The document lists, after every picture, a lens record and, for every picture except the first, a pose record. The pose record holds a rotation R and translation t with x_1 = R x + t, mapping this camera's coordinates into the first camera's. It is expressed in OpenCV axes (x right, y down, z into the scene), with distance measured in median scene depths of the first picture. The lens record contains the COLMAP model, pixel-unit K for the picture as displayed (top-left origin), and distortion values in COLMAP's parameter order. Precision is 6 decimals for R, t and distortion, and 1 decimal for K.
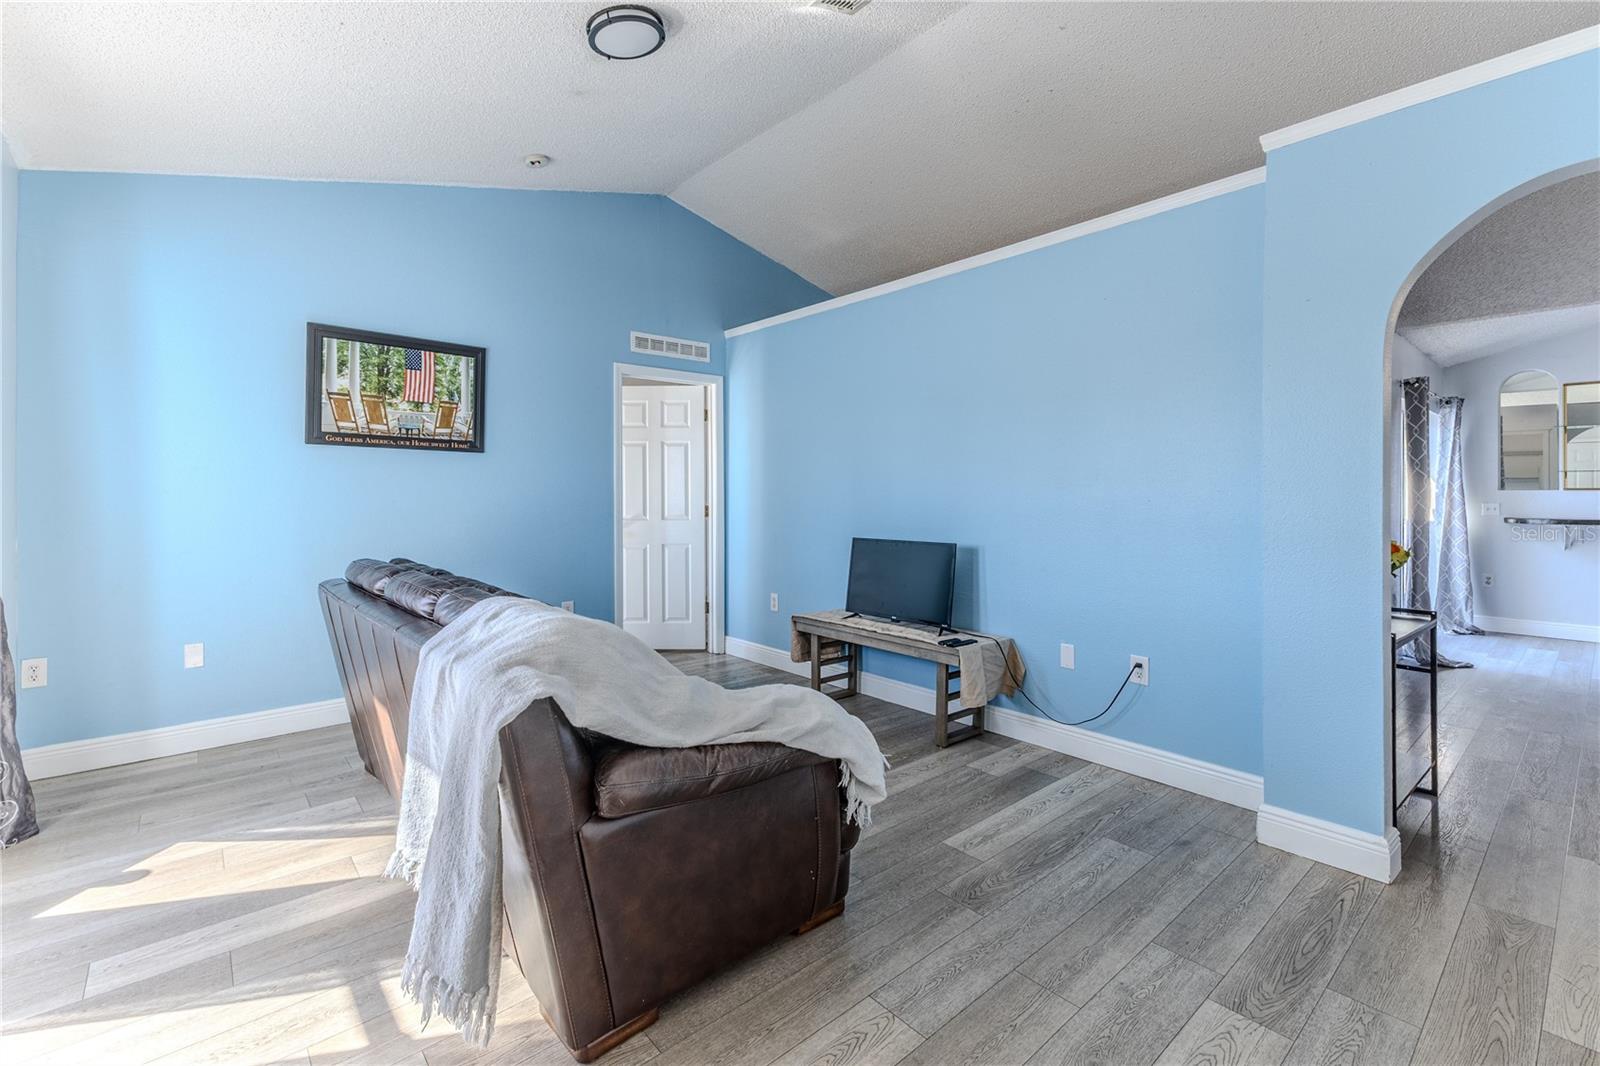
lens RADIAL K [[711.3, 0, 802.5], [0, 711.3, 493.3], [0, 0, 1]] dist [0.000588, -0.000026]
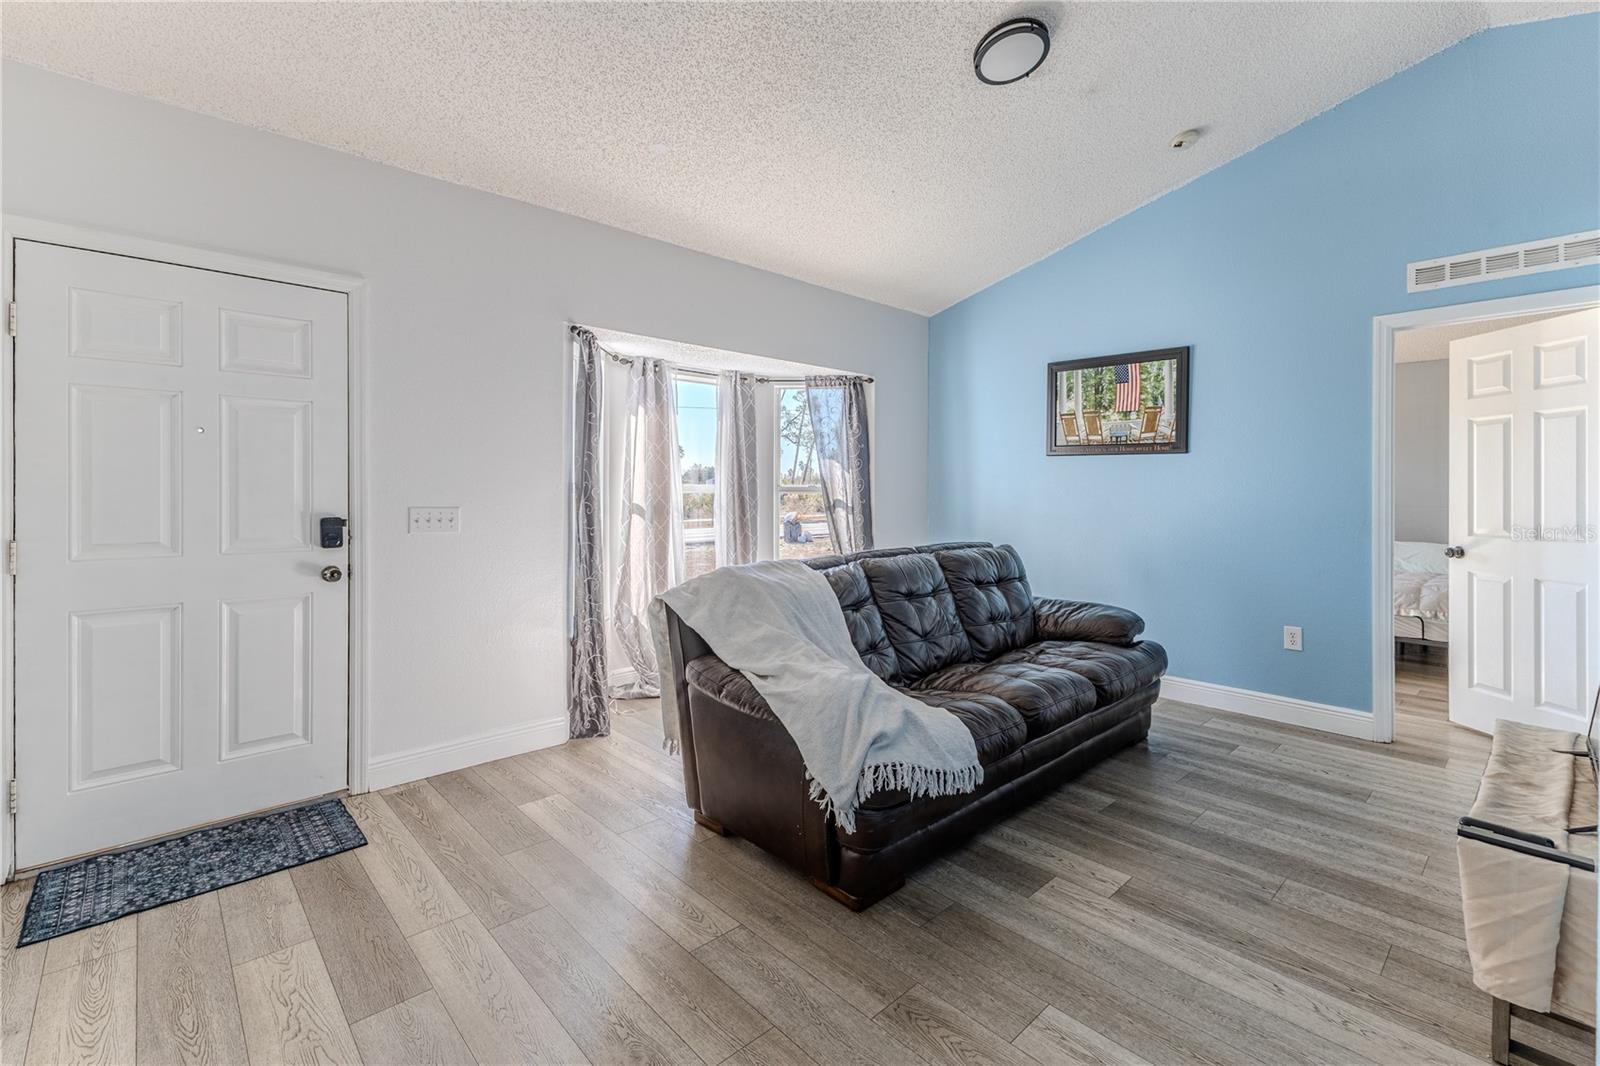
lens RADIAL K [[701.1, 0, 790.9], [0, 701.1, 497.4], [0, 0, 1]] dist [0.018240, -0.000040]
pose [[0.022360, 0.011951, -0.999679, 0.551625], [-0.001651, 0.999928, 0.011917, -0.007168], [0.999749, 0.001384, 0.022378, 0.462598]]
